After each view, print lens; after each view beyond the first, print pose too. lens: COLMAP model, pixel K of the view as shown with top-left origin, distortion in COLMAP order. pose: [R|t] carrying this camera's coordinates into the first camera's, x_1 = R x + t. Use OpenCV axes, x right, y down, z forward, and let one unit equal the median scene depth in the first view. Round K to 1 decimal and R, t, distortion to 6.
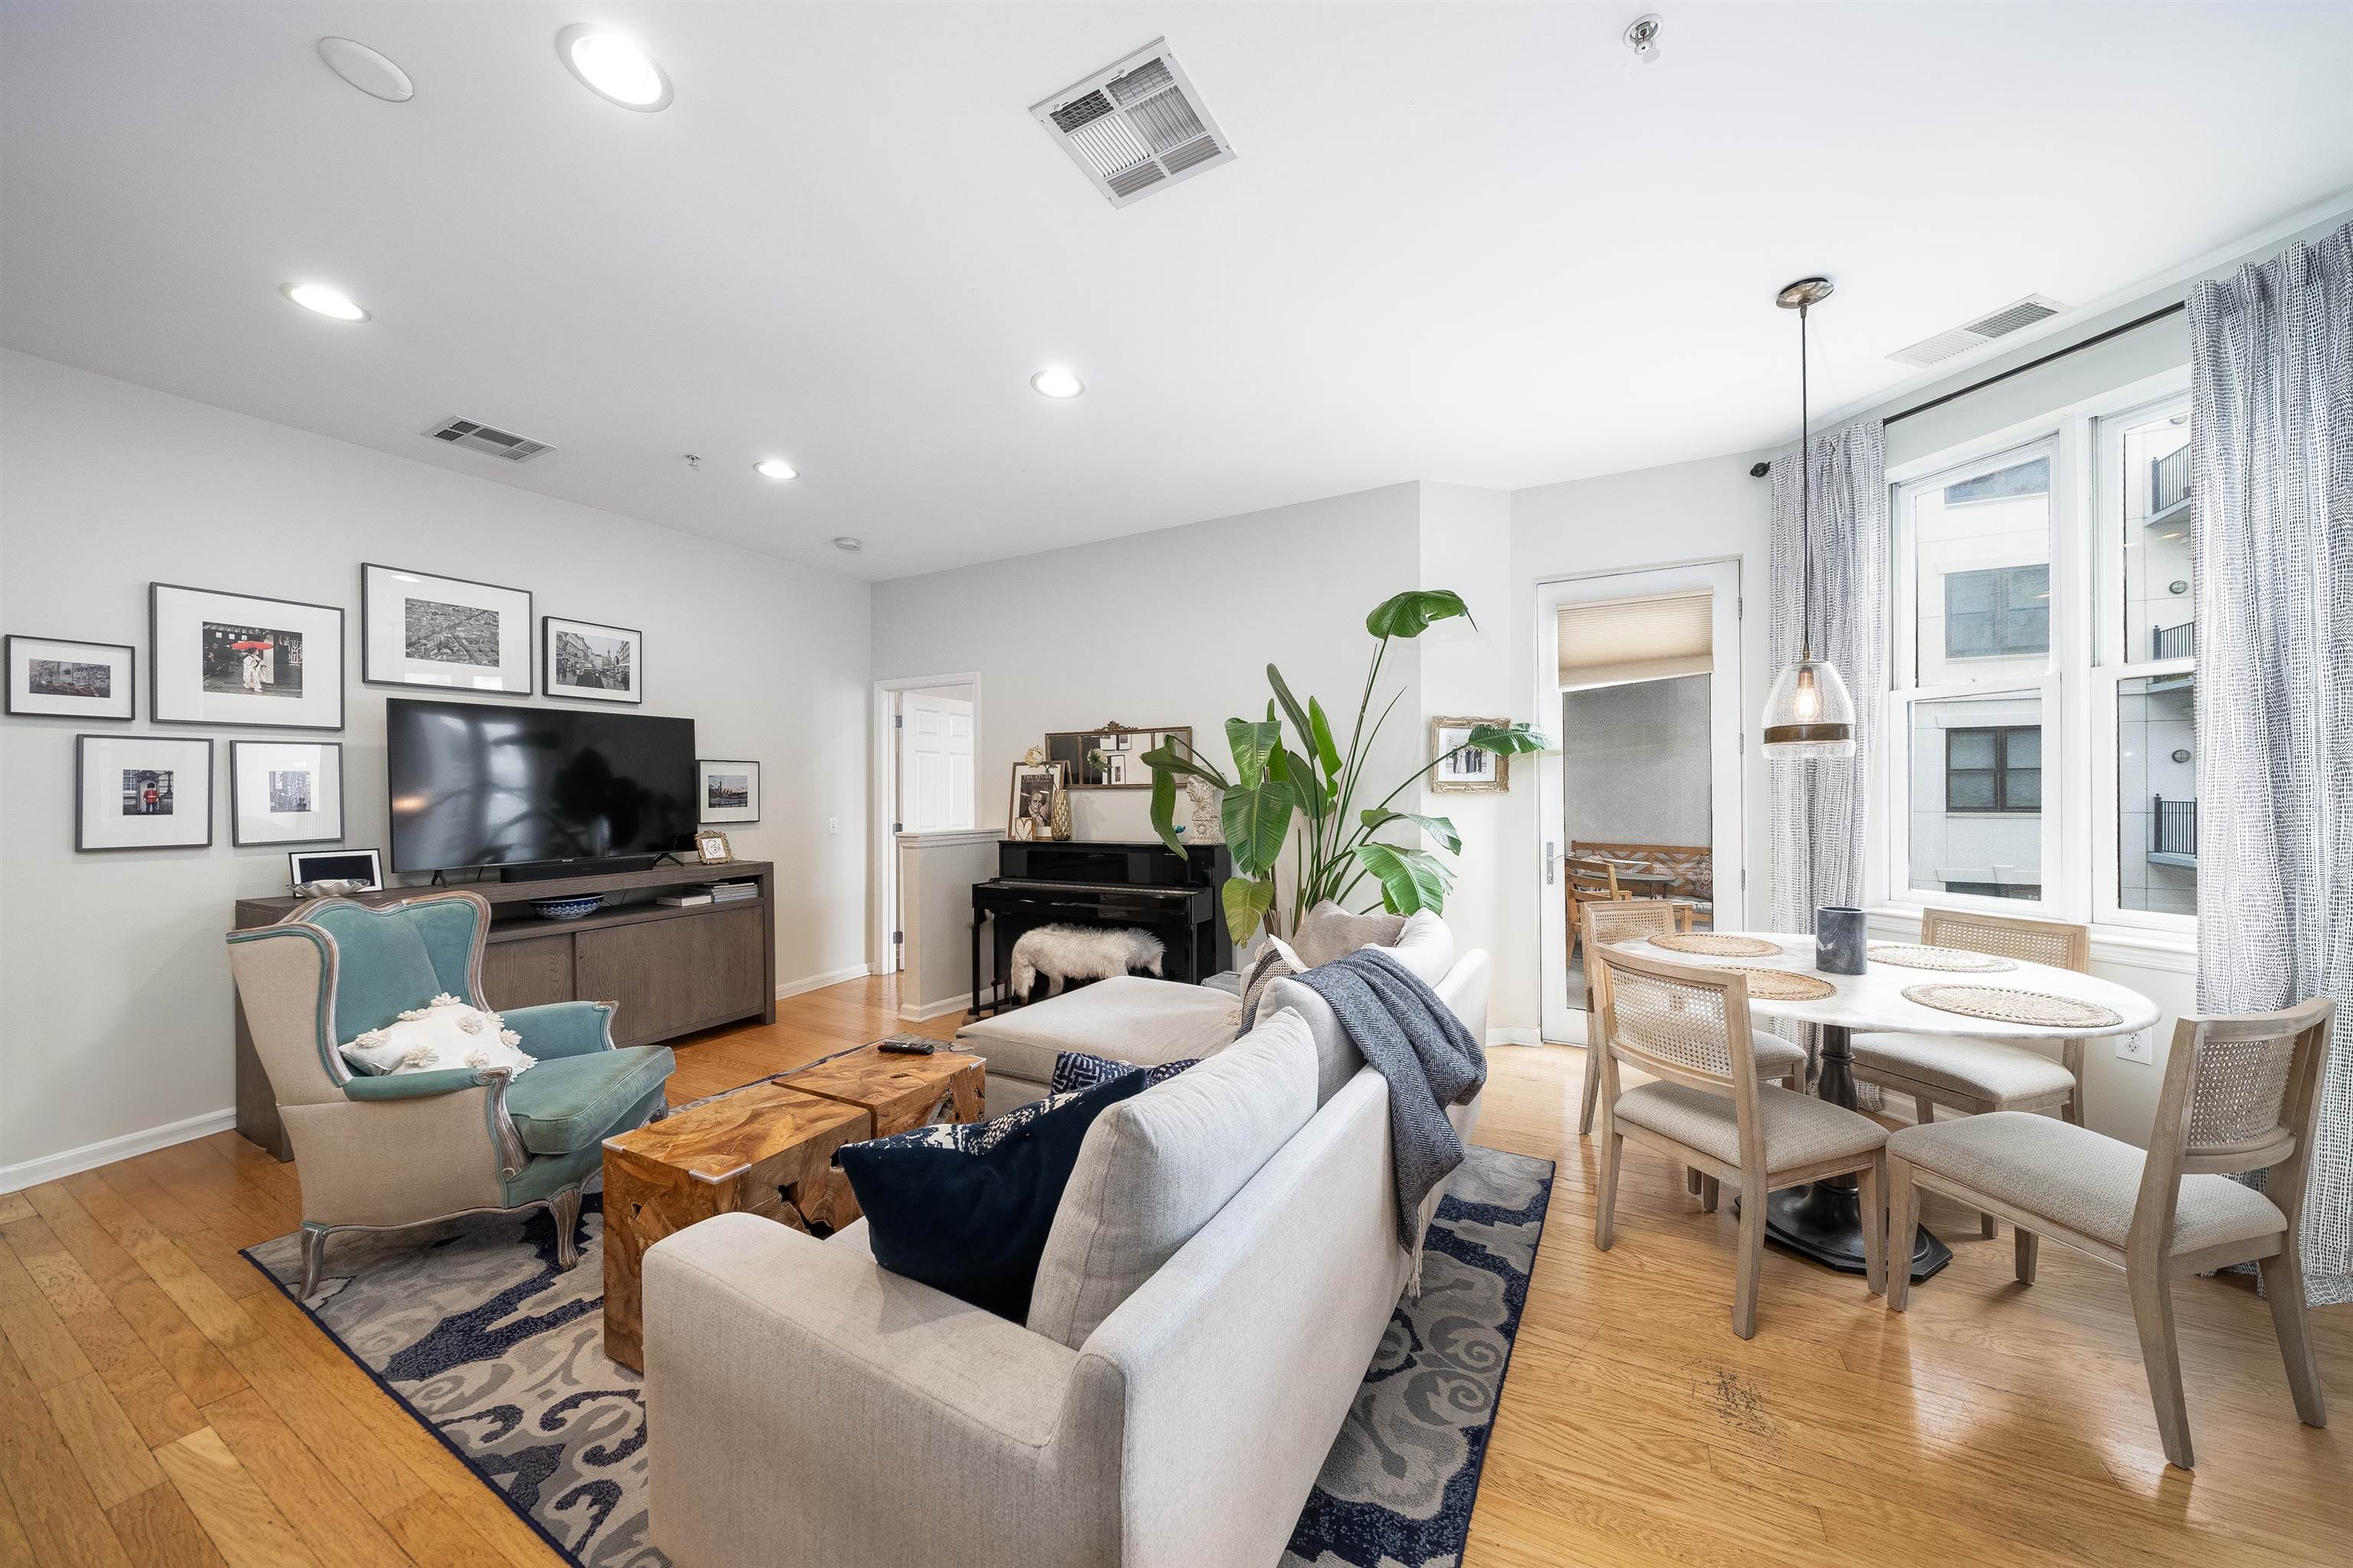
lens RADIAL K [[808.2, 0, 1192.3], [0, 808.2, 789.7], [0, 0, 1]] dist [0.001399, 0.000109]
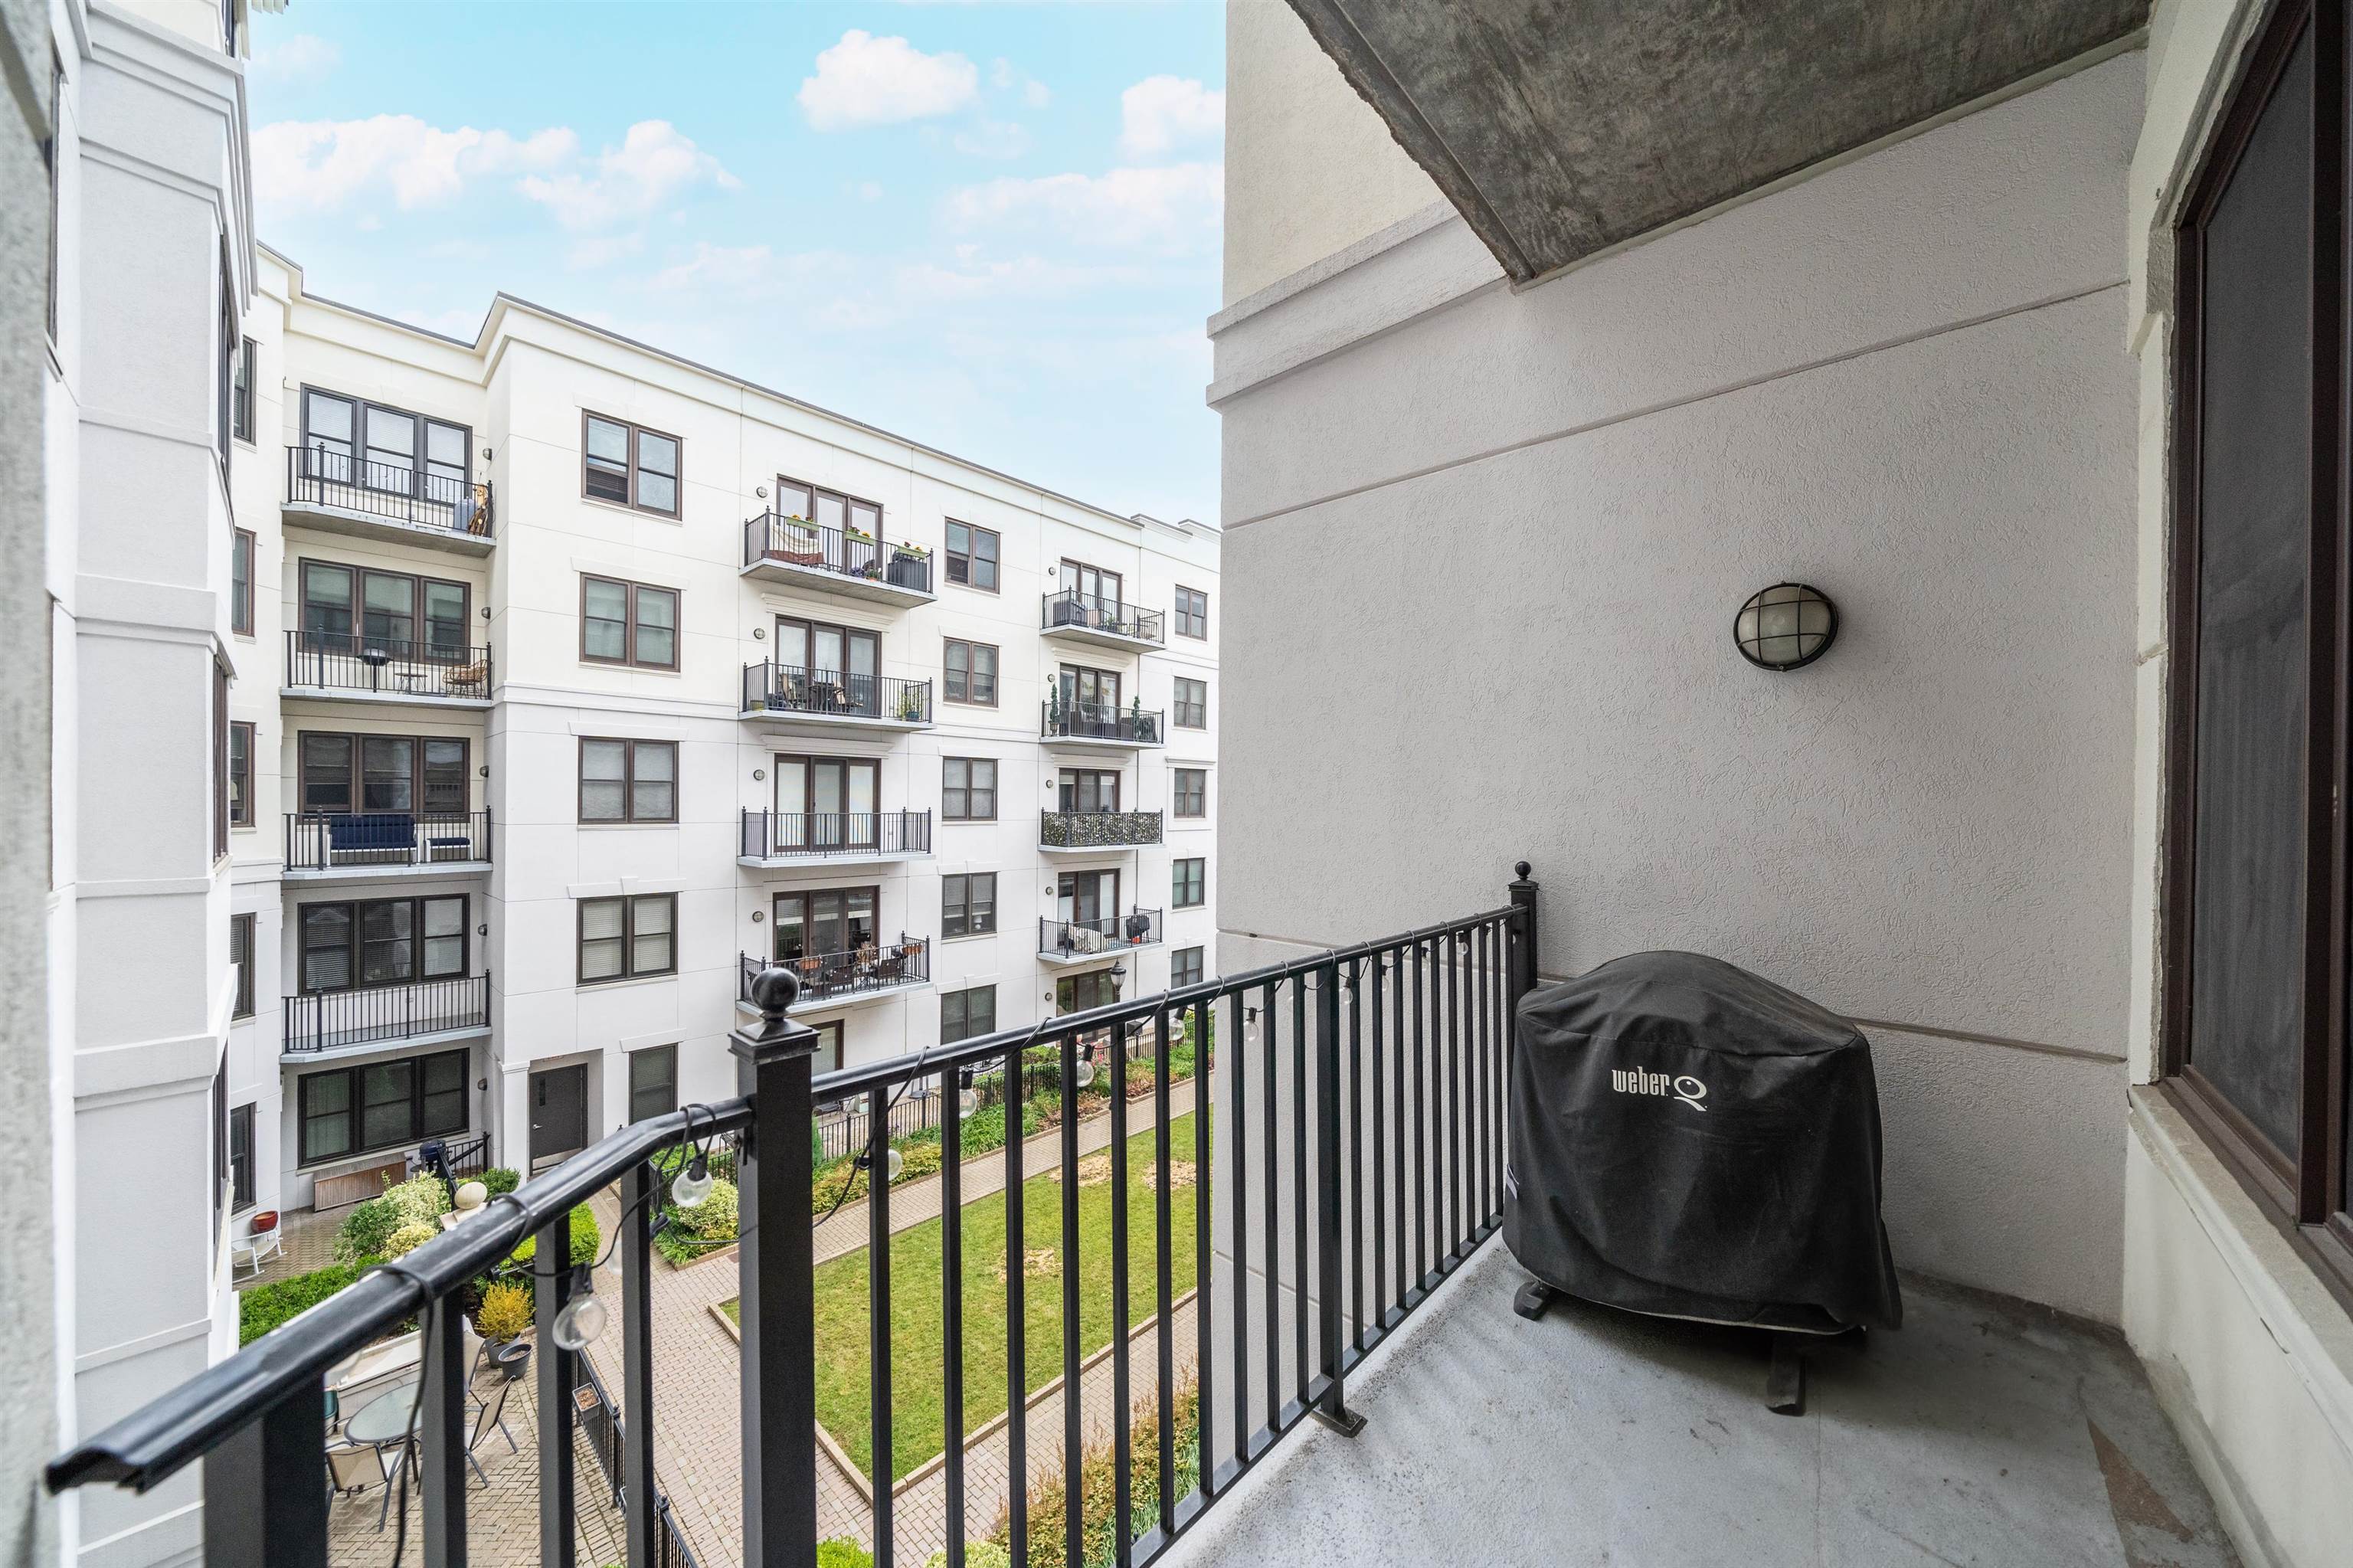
lens RADIAL K [[808.2, 0, 1186.1], [0, 808.2, 804.7], [0, 0, 1]] dist [0.001399, 0.000109]
pose [[0.236173, 0.005090, 0.971698, 0.828427], [-0.013813, 0.999903, -0.001880, -0.009361], [-0.971613, -0.012978, 0.236221, 0.310872]]
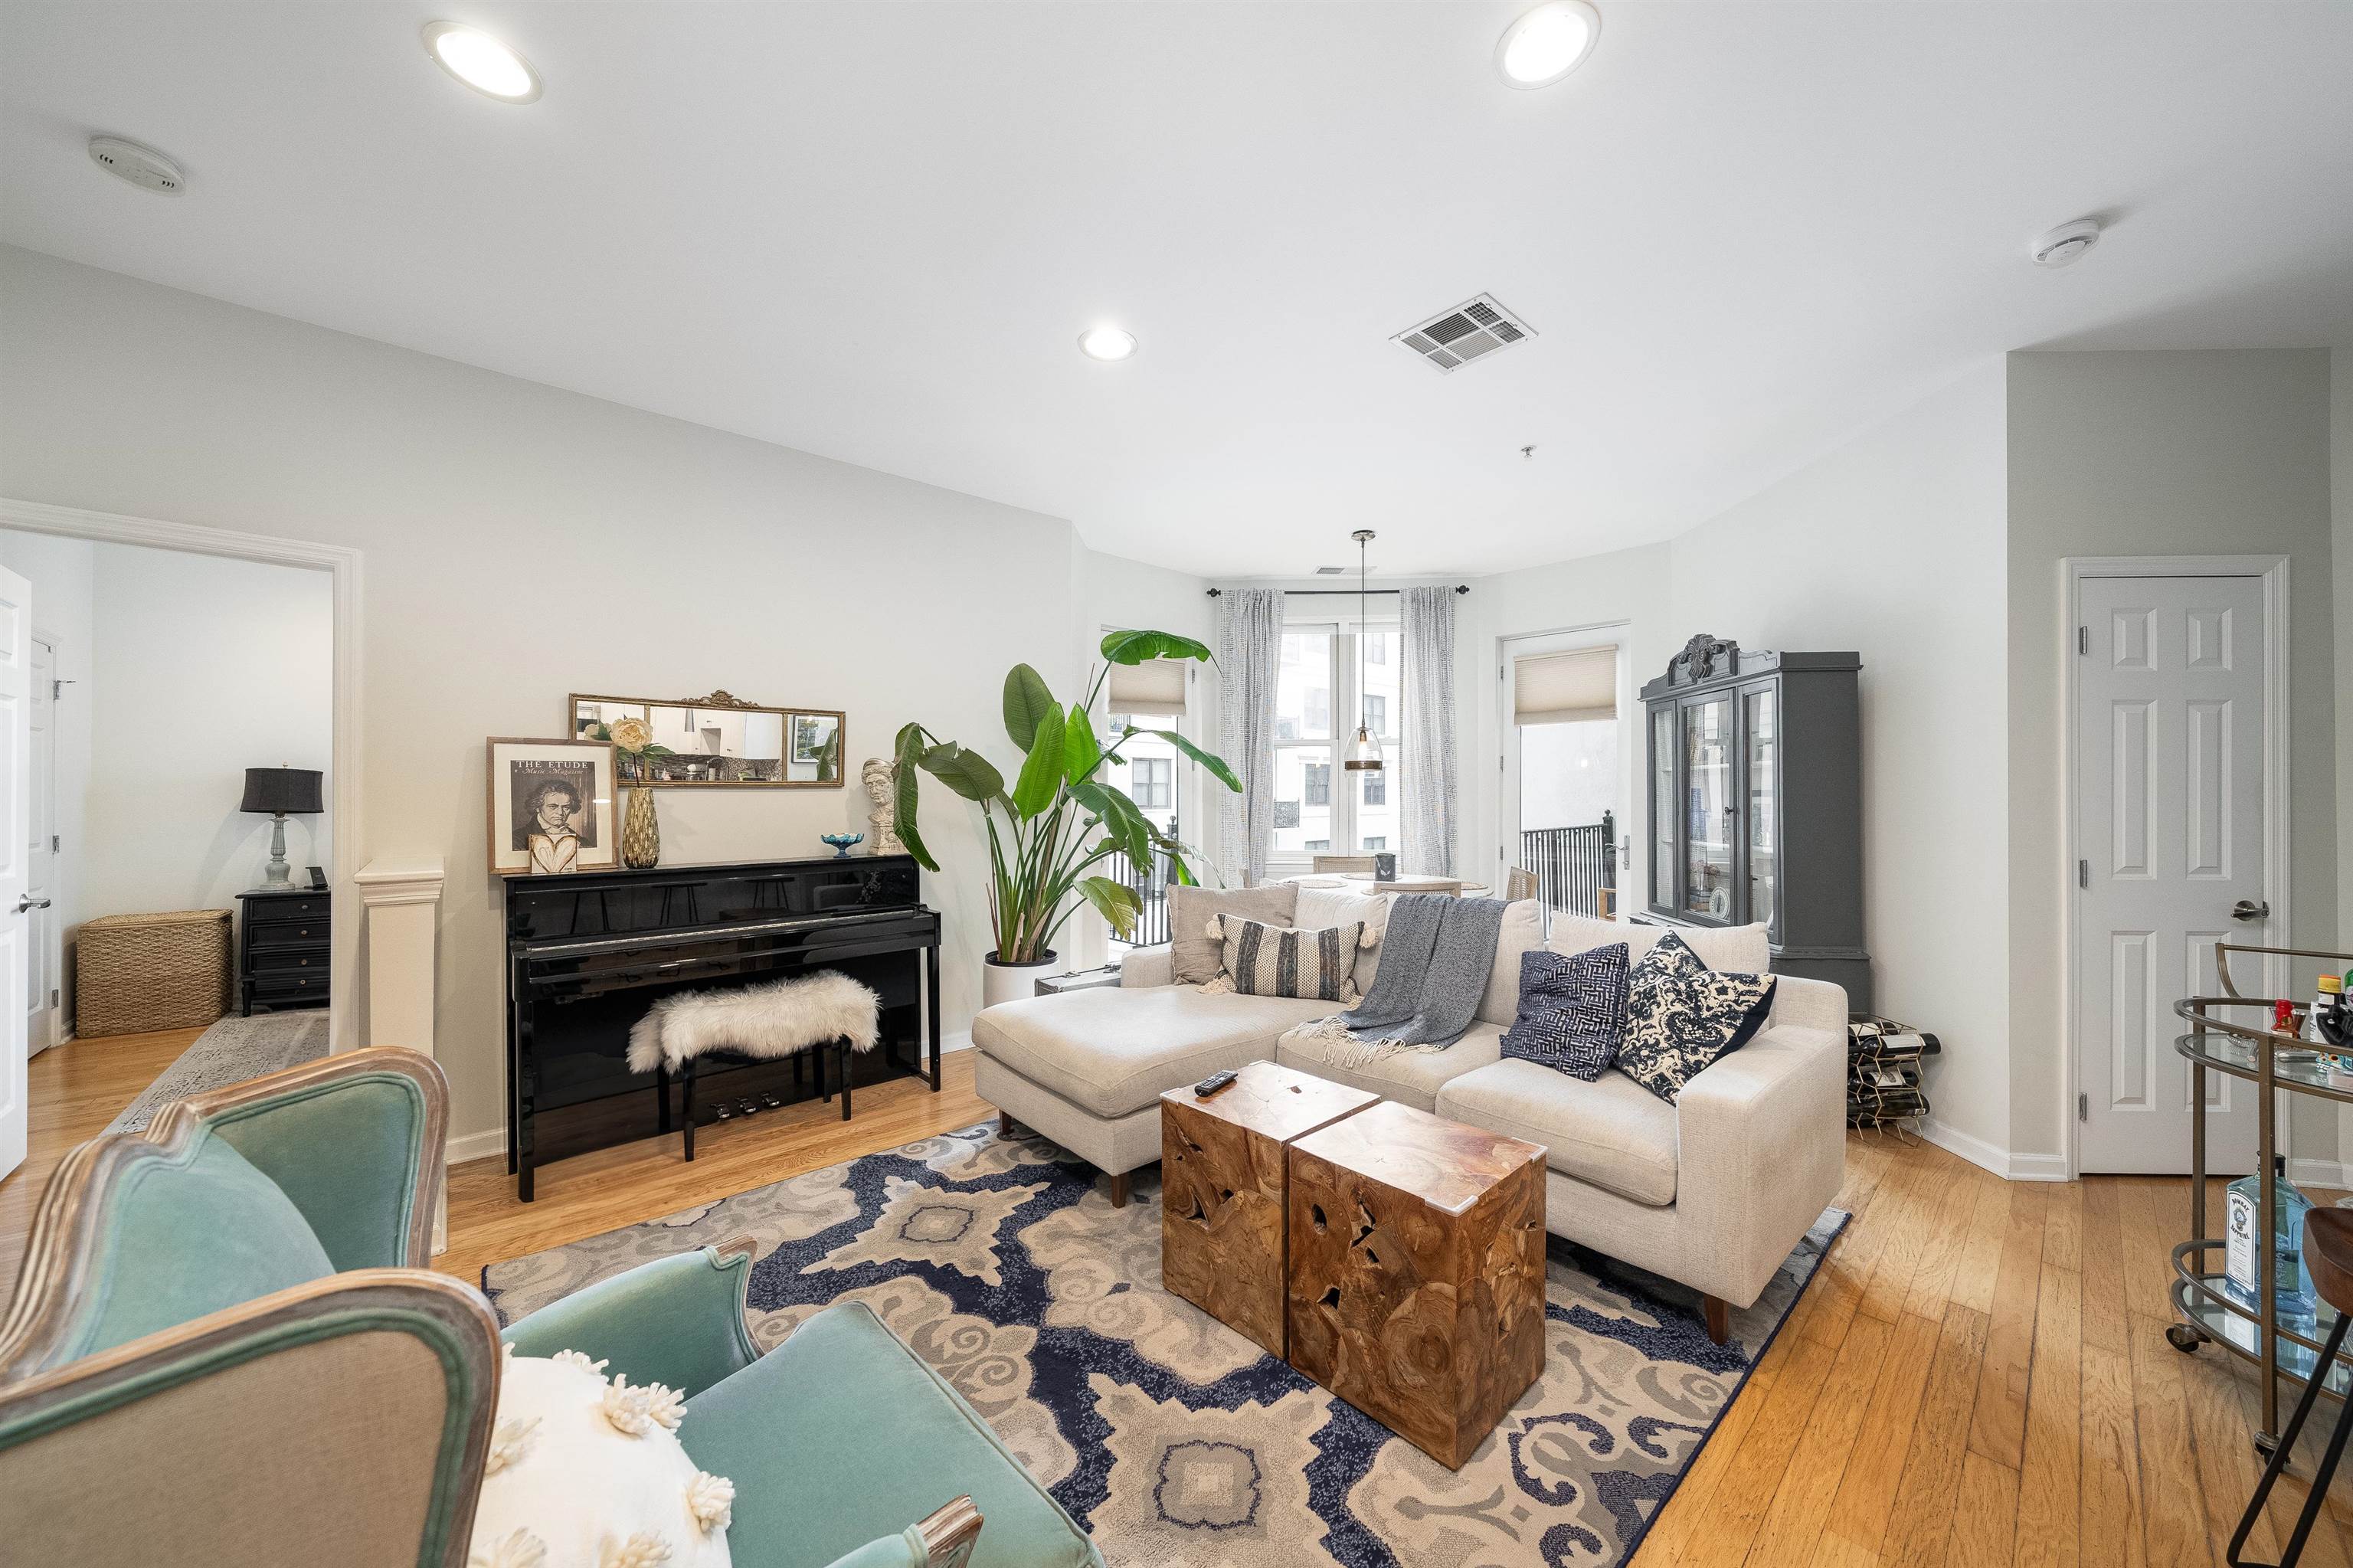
lens RADIAL K [[808.2, 0, 1169.1], [0, 808.2, 792.6], [0, 0, 1]] dist [0.001399, 0.000109]
pose [[0.345086, 0.006161, 0.938551, -0.874572], [-0.006721, 0.999969, -0.004094, 0.005262], [-0.938547, -0.004895, 0.345117, 0.540218]]
